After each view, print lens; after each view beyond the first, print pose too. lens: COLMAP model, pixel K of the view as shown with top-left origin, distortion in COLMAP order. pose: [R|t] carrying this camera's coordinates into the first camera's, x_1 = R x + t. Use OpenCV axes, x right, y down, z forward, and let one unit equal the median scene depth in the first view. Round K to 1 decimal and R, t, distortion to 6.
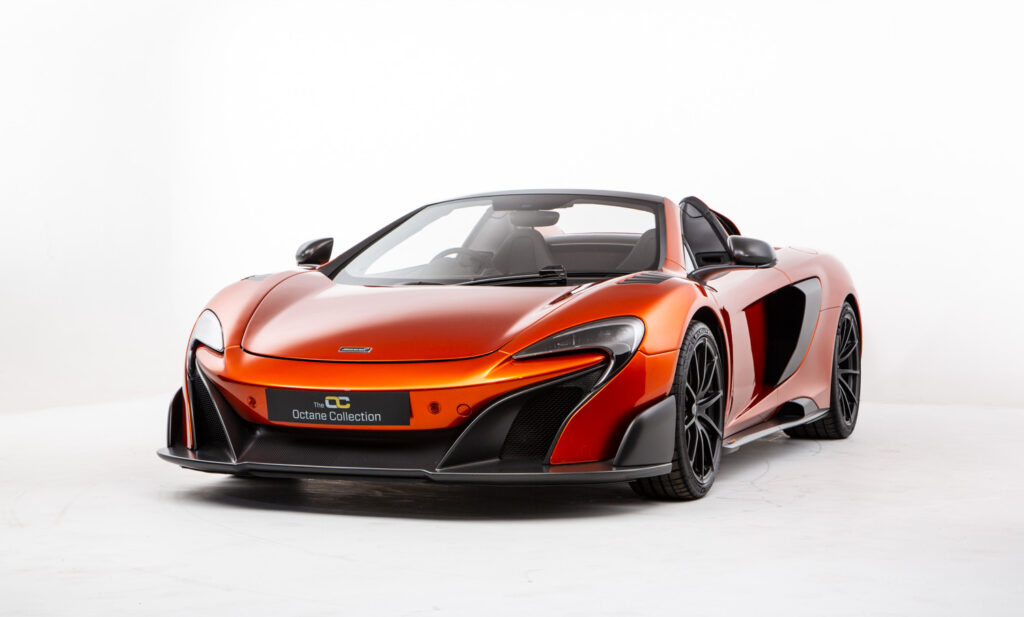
lens RADIAL K [[1957.8, 0, 512.0], [0, 1957.8, 308.5], [0, 0, 1]] dist [0.547418, 0.107363]
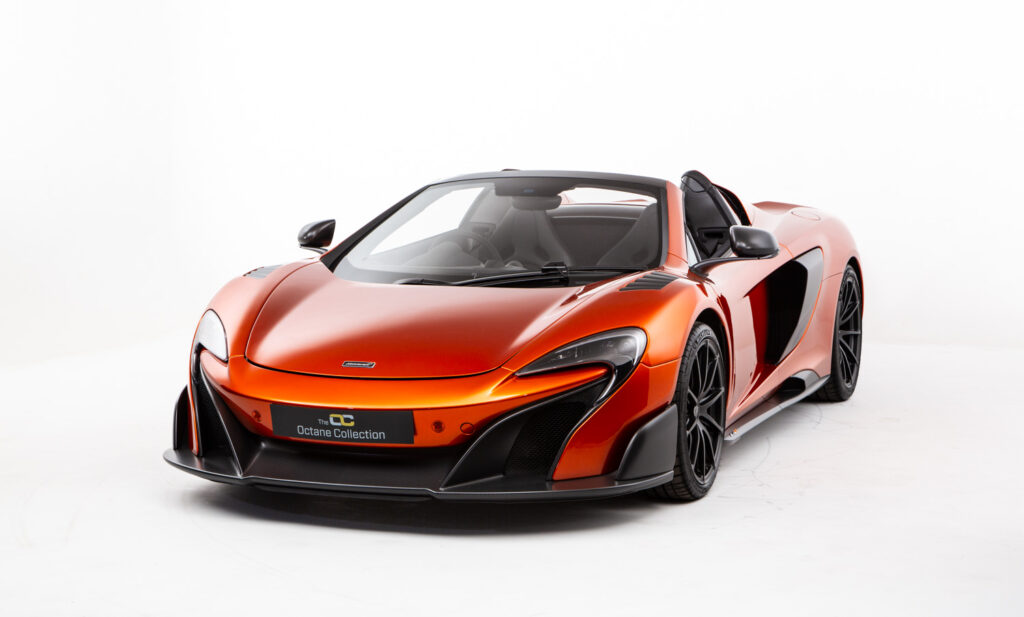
lens RADIAL K [[1957.8, 0, 512.0], [0, 1957.8, 308.5], [0, 0, 1]] dist [0.547418, 0.107363]
pose [[0.999990, -0.004357, -0.001199, -0.000062], [0.004434, 0.997159, 0.075196, -0.078822], [0.000868, -0.075201, 0.997168, -0.000318]]
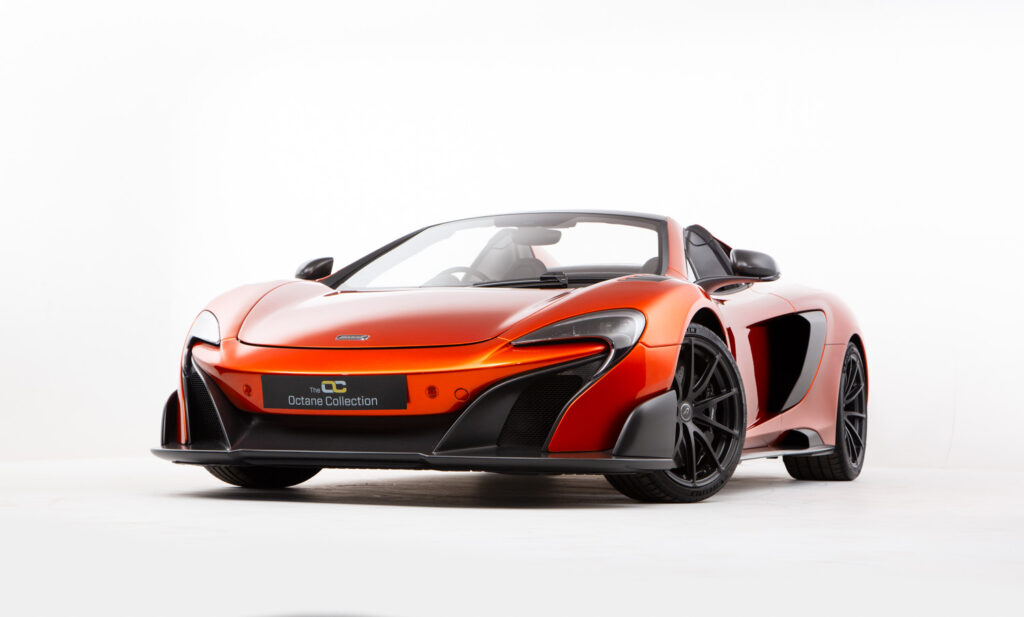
lens RADIAL K [[1957.8, 0, 512.0], [0, 1957.8, 308.5], [0, 0, 1]] dist [0.547418, 0.107363]
pose [[0.999951, 0.008608, -0.004930, 0.004883], [-0.008949, 0.997207, -0.074153, 0.075363], [0.004278, 0.074194, 0.997235, 0.012306]]
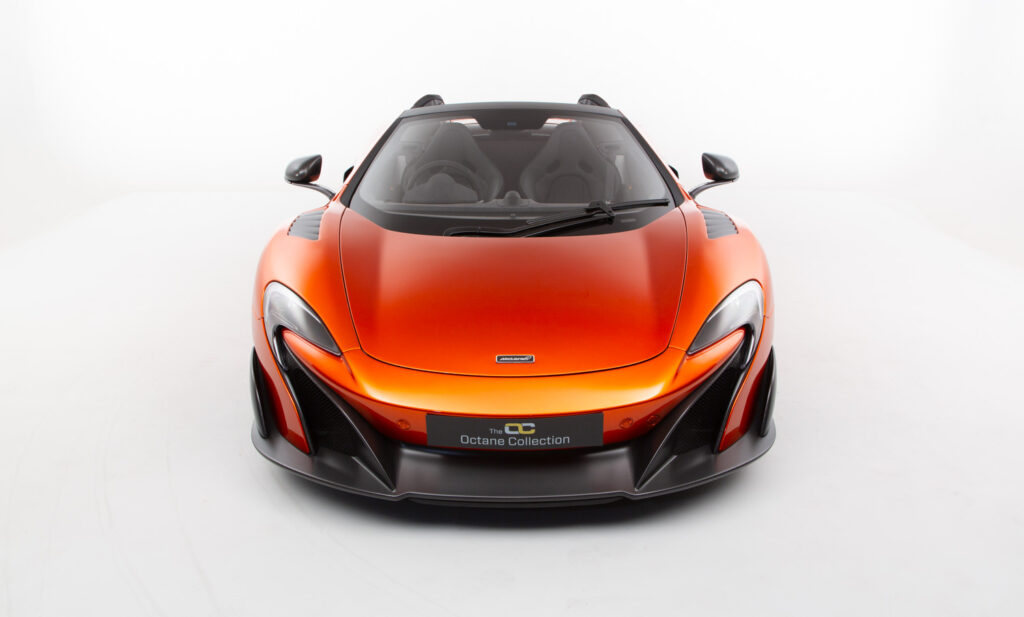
lens RADIAL K [[923.8, 0, 512.0], [0, 923.8, 308.5], [0, 0, 1]] dist [0.000946, 0.003093]
pose [[0.927449, -0.116738, 0.355262, -0.218584], [0.013345, 0.959752, 0.280532, -0.114041], [-0.373712, -0.255438, 0.891679, 0.597131]]
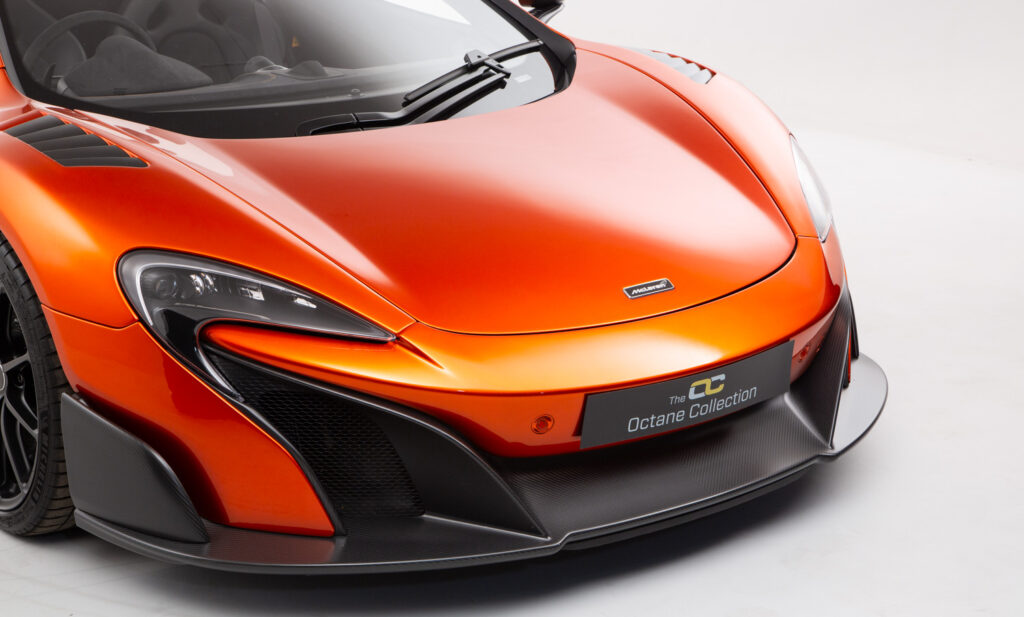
lens RADIAL K [[2020.0, 0, 512.0], [0, 2020.0, 308.5], [0, 0, 1]] dist [0.026807, 0.052559]
pose [[0.511377, -0.255330, 0.820549, -0.553427], [0.029511, 0.959495, 0.280175, -0.130914], [-0.858850, -0.119060, 0.498199, 0.706627]]
